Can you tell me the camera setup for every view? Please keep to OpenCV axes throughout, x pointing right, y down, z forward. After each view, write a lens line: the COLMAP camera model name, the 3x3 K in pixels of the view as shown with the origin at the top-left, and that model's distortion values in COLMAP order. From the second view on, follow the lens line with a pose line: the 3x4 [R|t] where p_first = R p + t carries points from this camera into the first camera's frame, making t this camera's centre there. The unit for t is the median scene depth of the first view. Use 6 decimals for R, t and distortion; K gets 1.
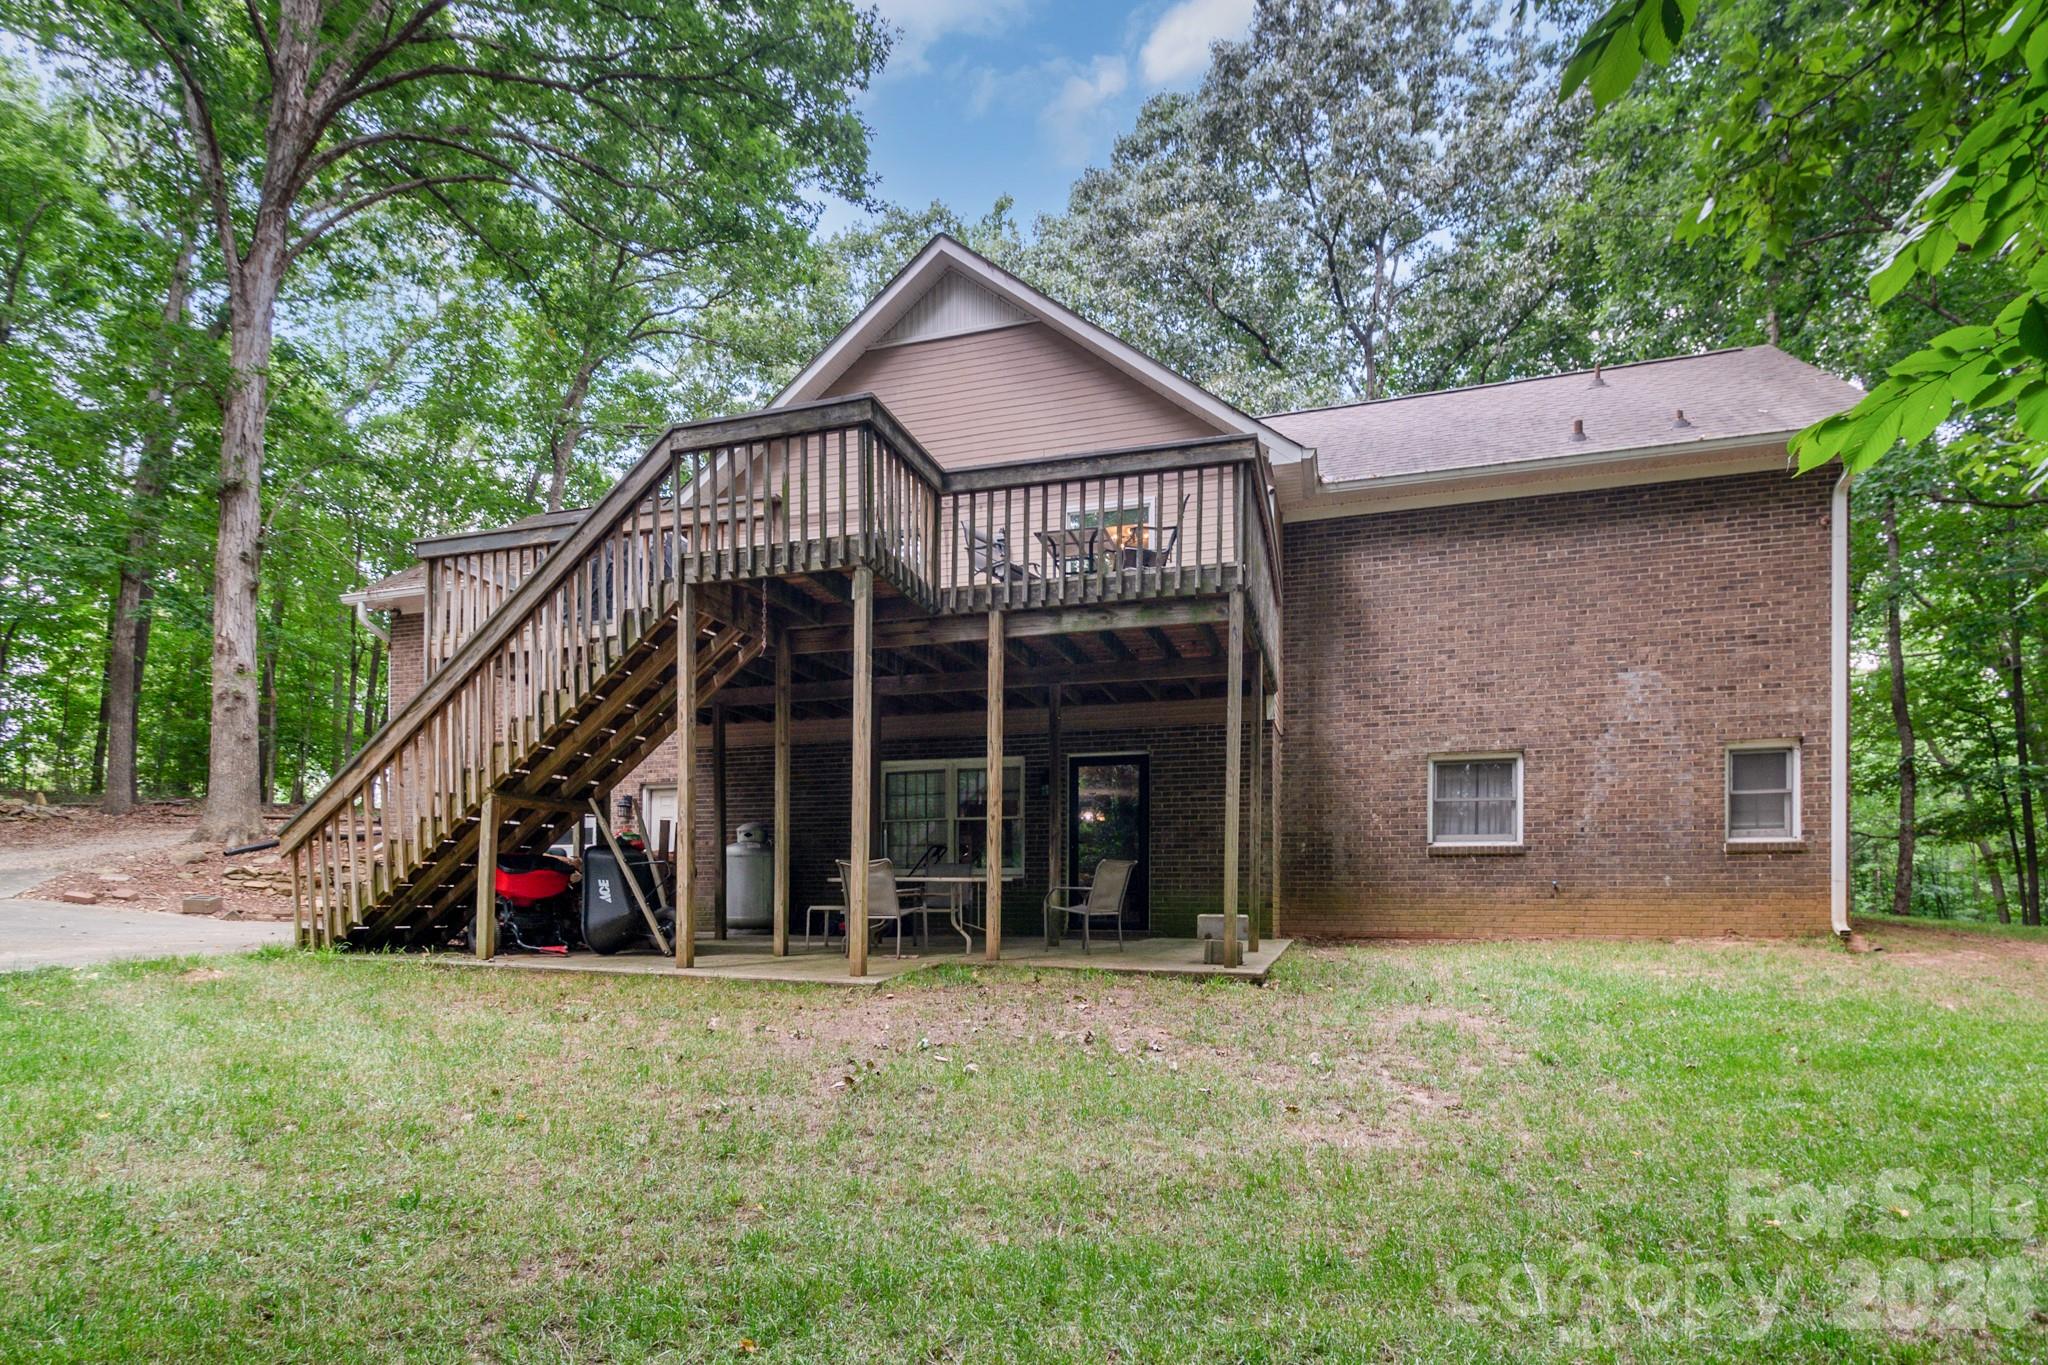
lens RADIAL K [[981.2, 0, 1023.7], [0, 981.2, 682.4], [0, 0, 1]] dist [0.000683, -0.000604]
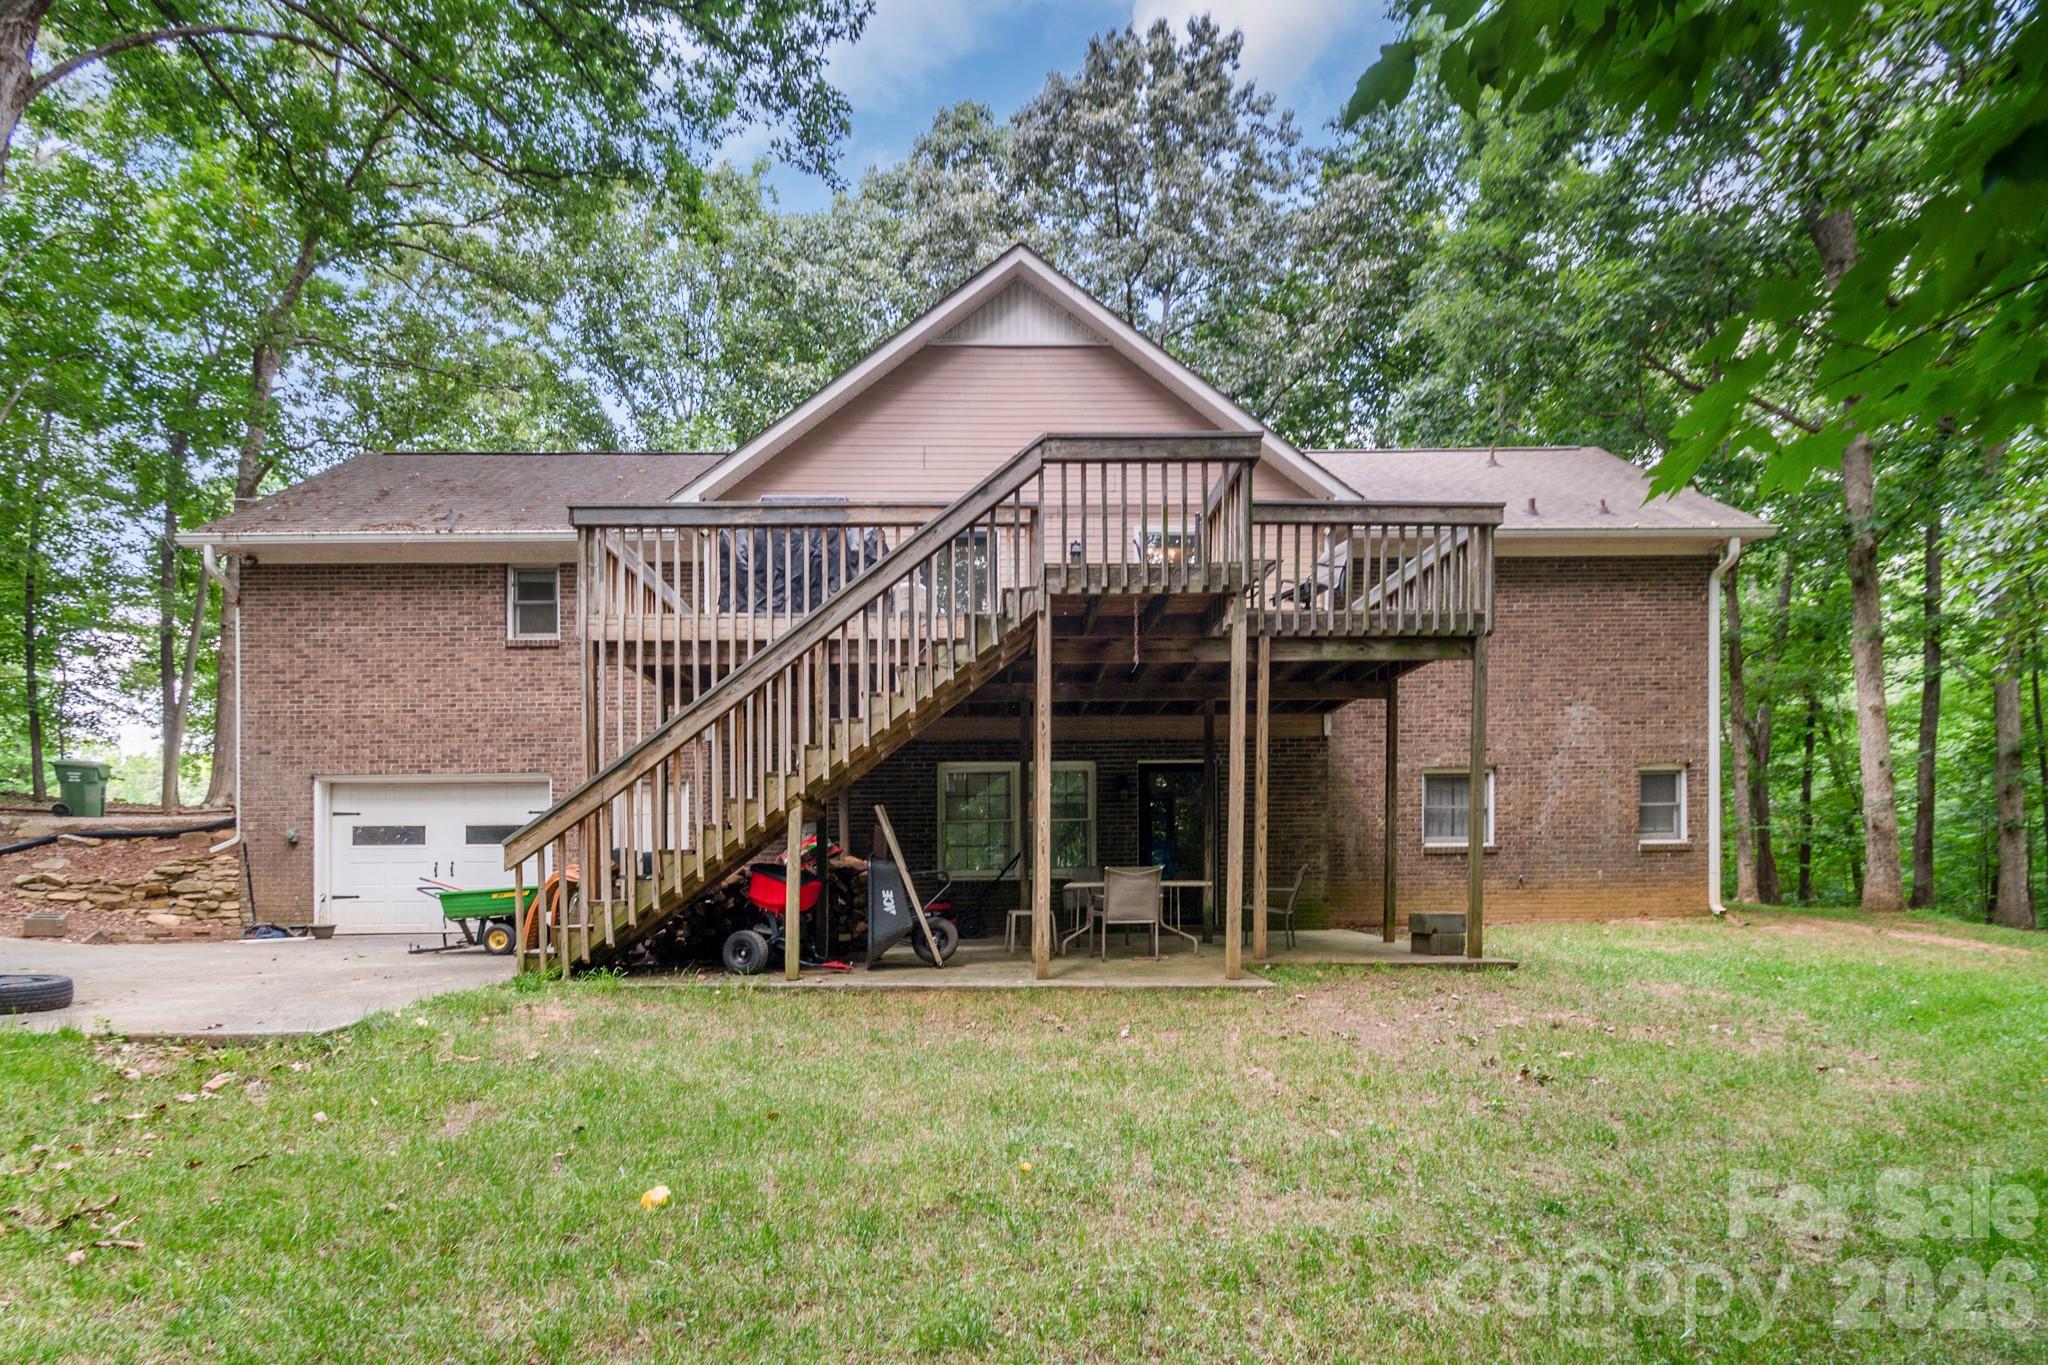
lens RADIAL K [[981.2, 0, 980.7], [0, 981.2, 675.4], [0, 0, 1]] dist [0.000683, -0.000604]
pose [[0.949889, 0.049994, 0.308564, -0.507108], [-0.051597, 0.998664, -0.002970, -0.007996], [-0.308300, -0.013100, 0.951199, 0.050708]]
